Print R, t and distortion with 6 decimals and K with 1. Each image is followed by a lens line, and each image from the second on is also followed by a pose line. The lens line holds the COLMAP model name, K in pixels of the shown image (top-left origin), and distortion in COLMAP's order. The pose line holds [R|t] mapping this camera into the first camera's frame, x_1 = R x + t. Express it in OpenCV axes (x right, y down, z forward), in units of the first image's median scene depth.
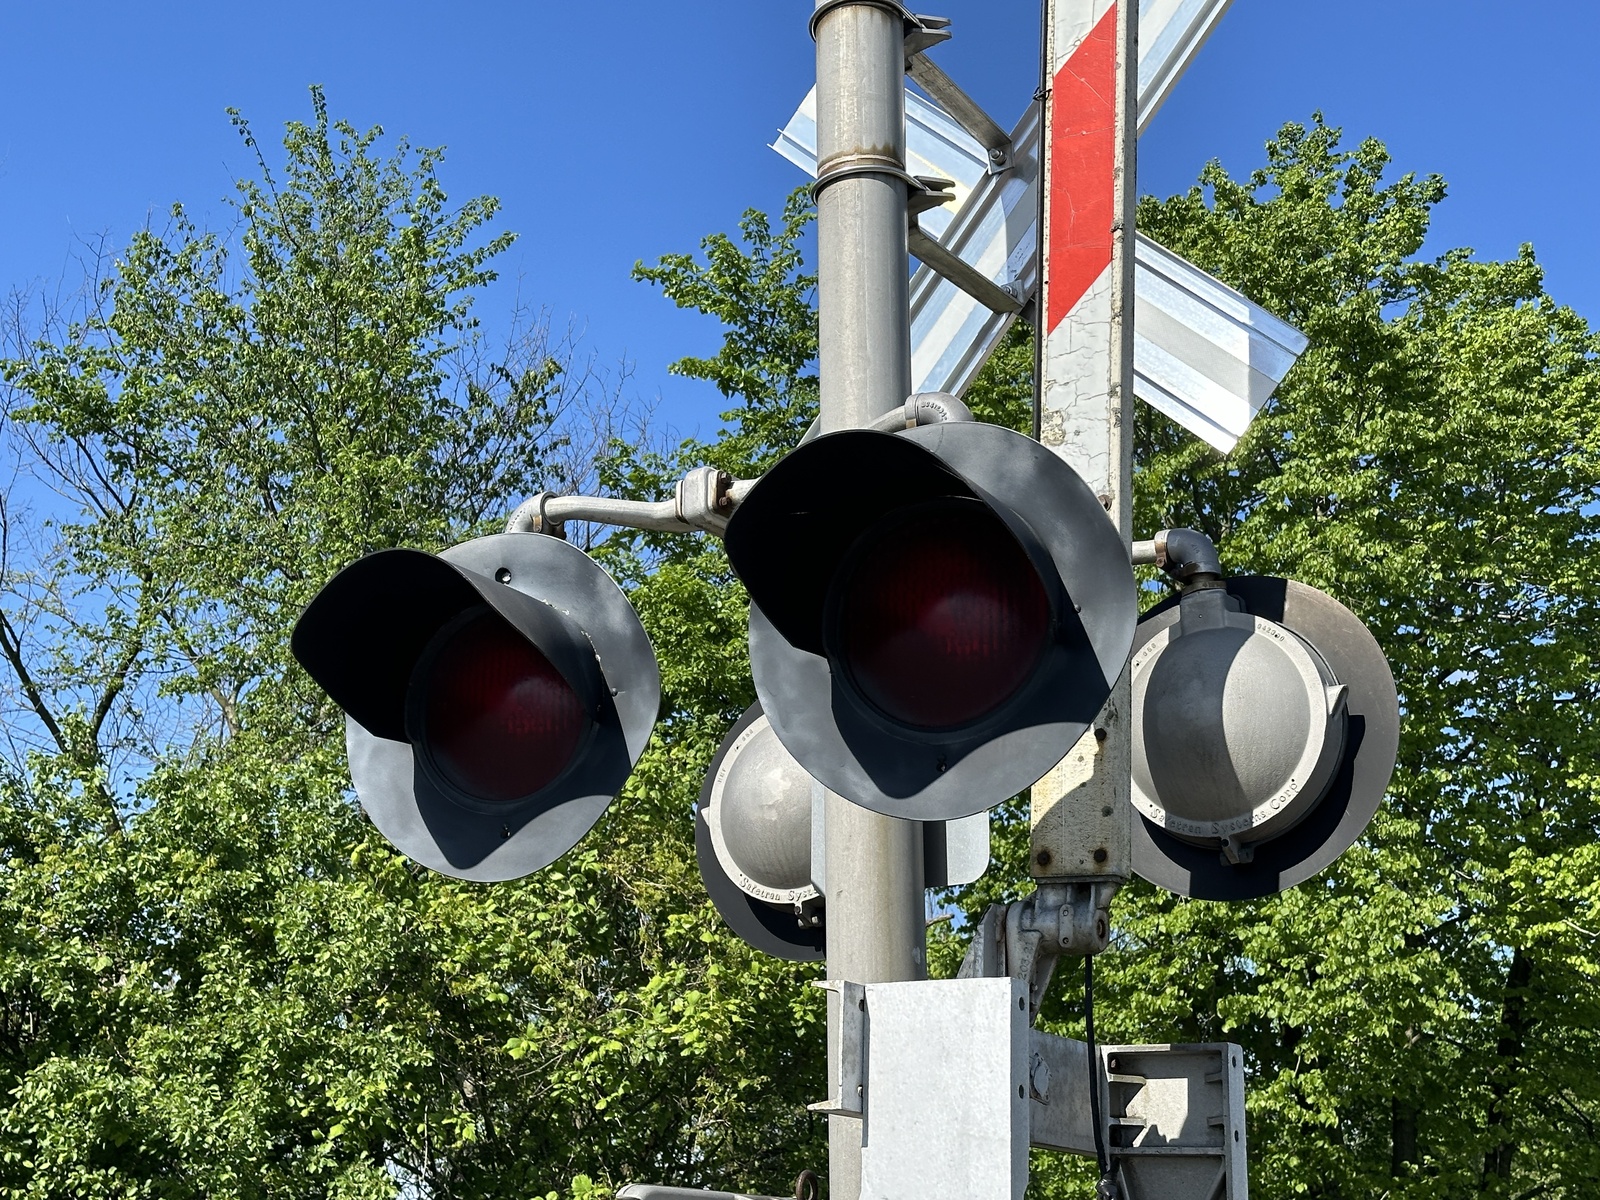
lens RADIAL K [[2311.7, 0, 800.0], [0, 2311.7, 600.0], [0, 0, 1]] dist [0.107471, -0.008721]
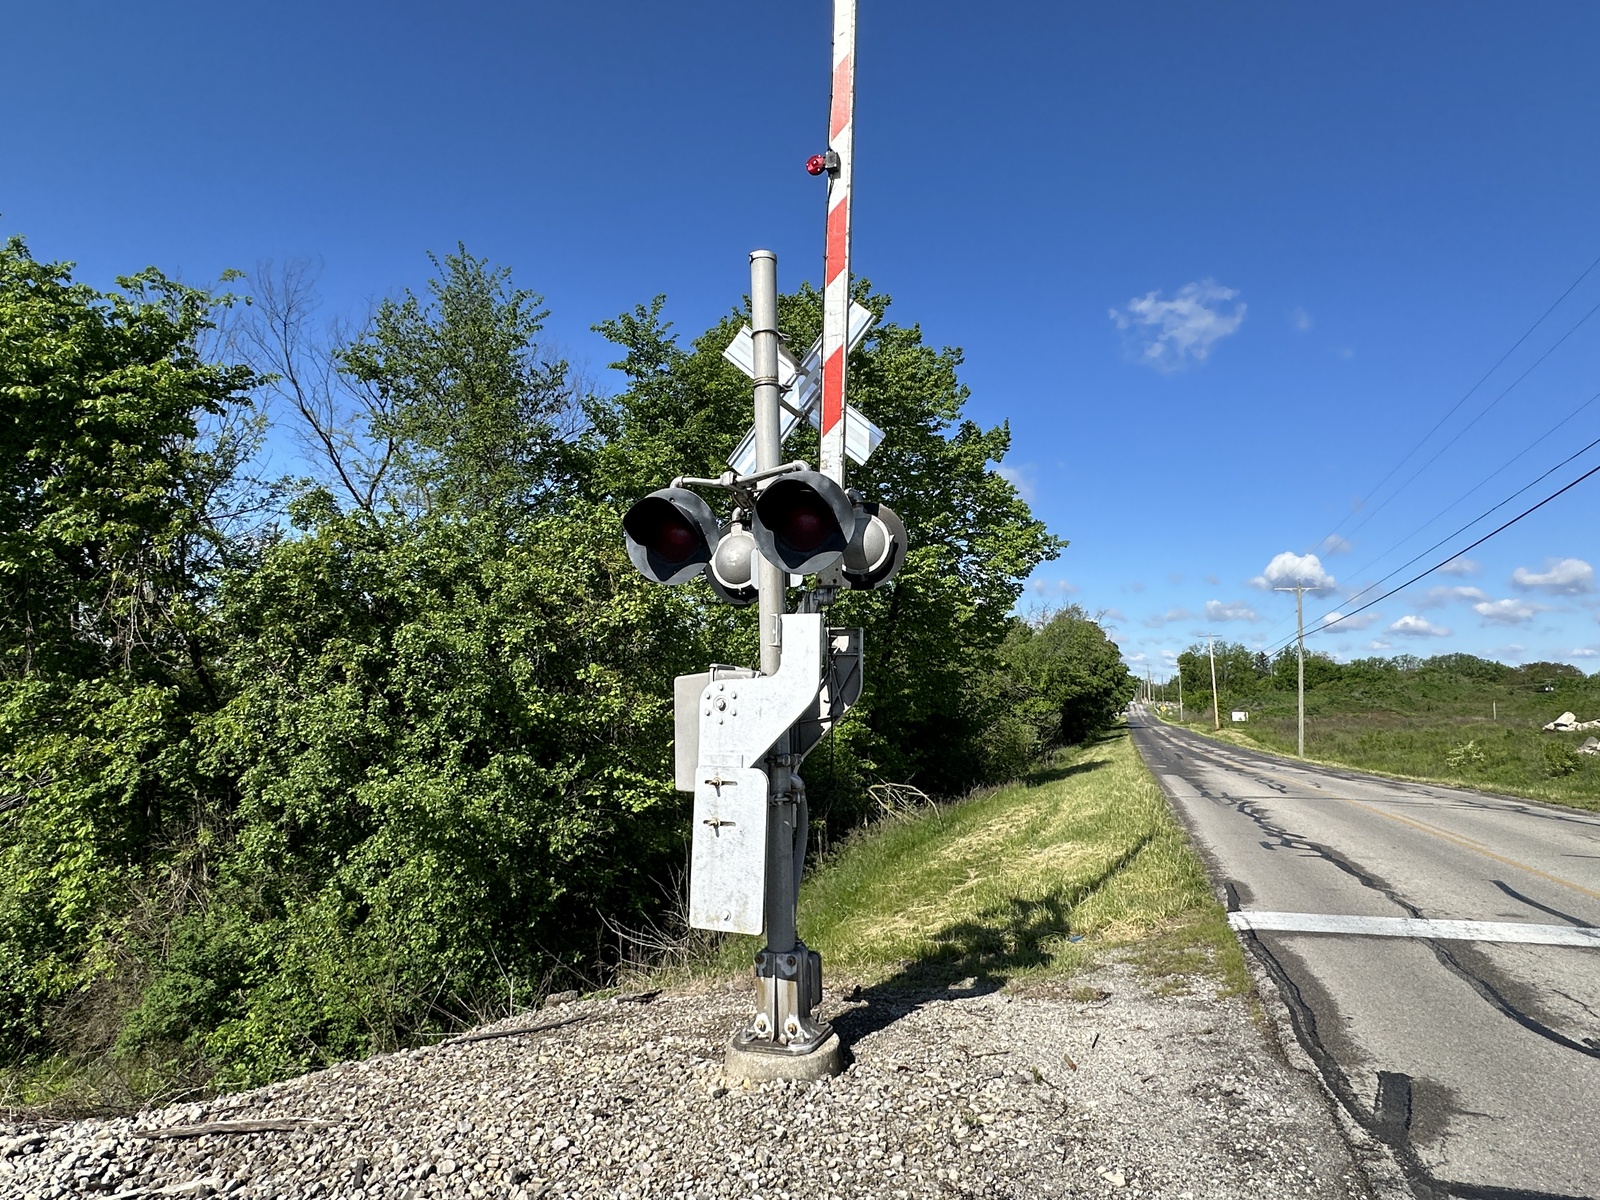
lens RADIAL K [[908.3, 0, 801.0], [0, 908.3, 649.4], [0, 0, 1]] dist [0.003776, 0.000172]
pose [[0.980803, -0.005669, 0.194918, -0.059984], [-0.038457, 0.974323, 0.221845, -0.030503], [-0.191171, -0.225082, 0.955401, -0.125611]]
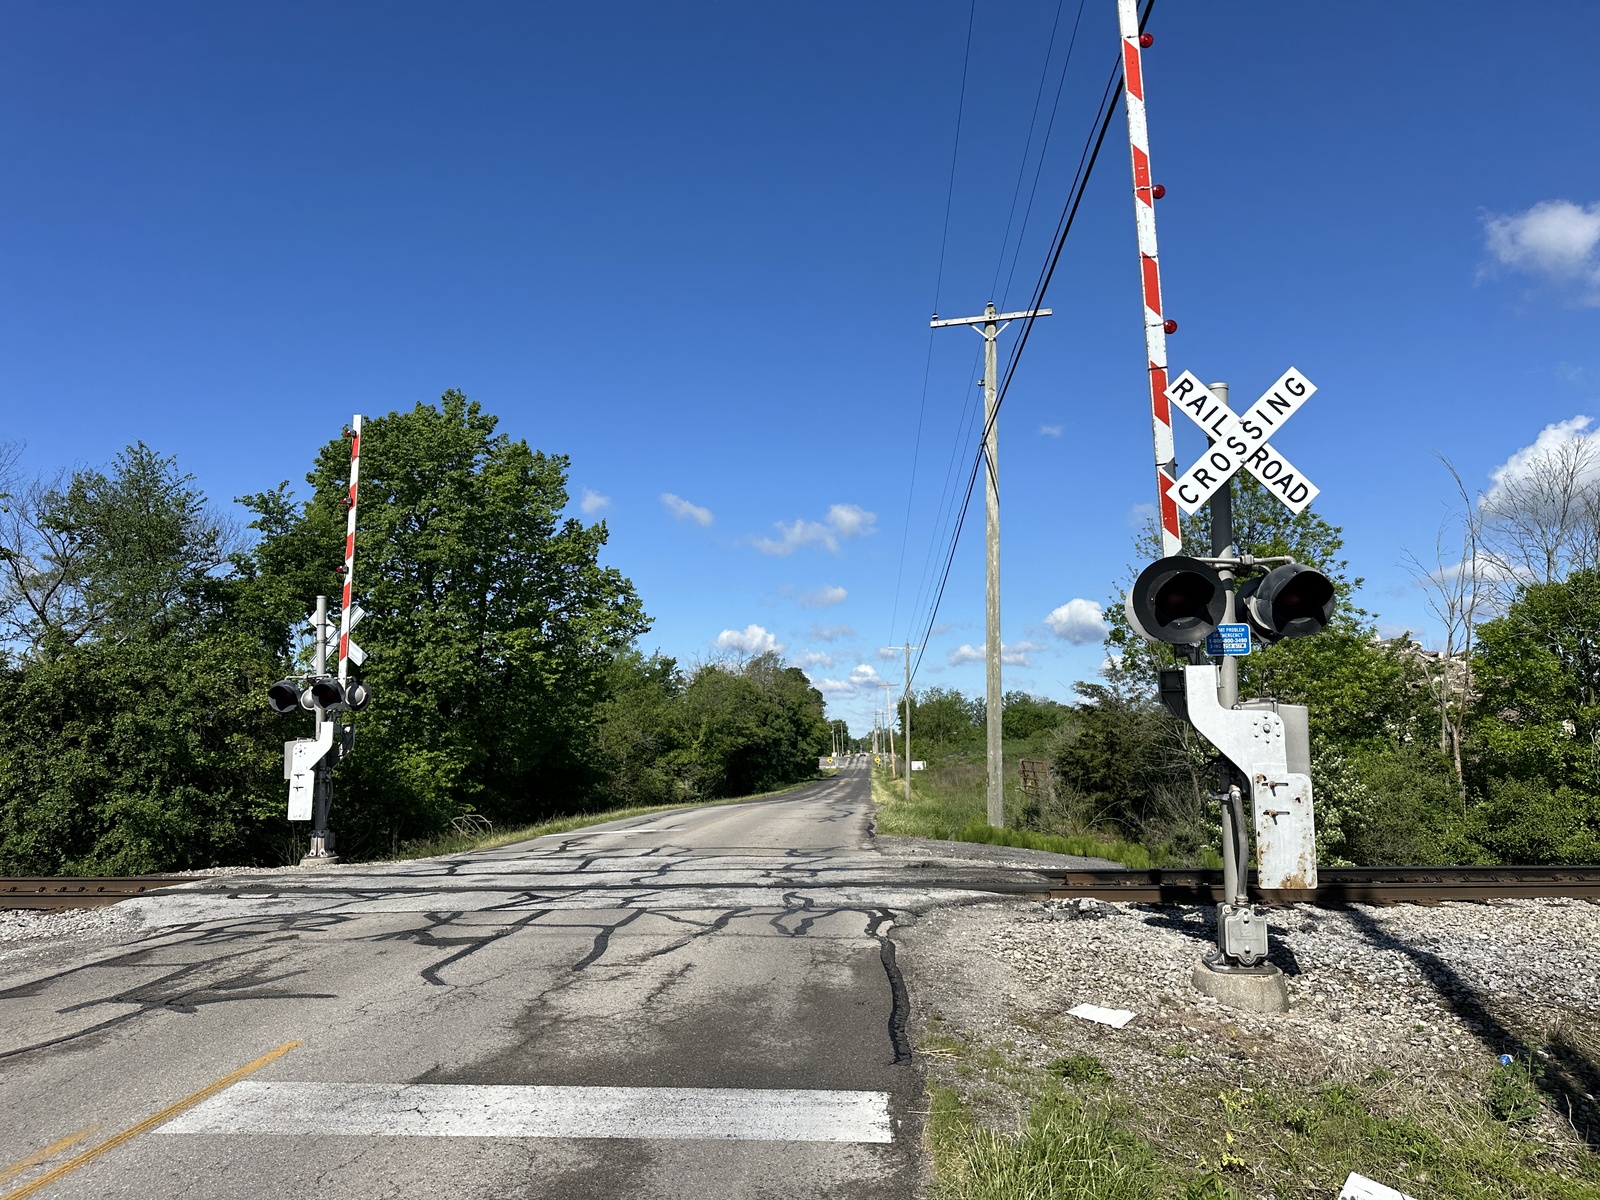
lens RADIAL K [[1106.3, 0, 800.0], [0, 1106.3, 600.0], [0, 0, 1]] dist [0.086659, -0.131942]
pose [[0.890154, 0.024968, 0.454976, -0.111828], [-0.089206, 0.988725, 0.120270, -0.370408], [-0.446843, -0.147645, 0.882345, -1.386997]]
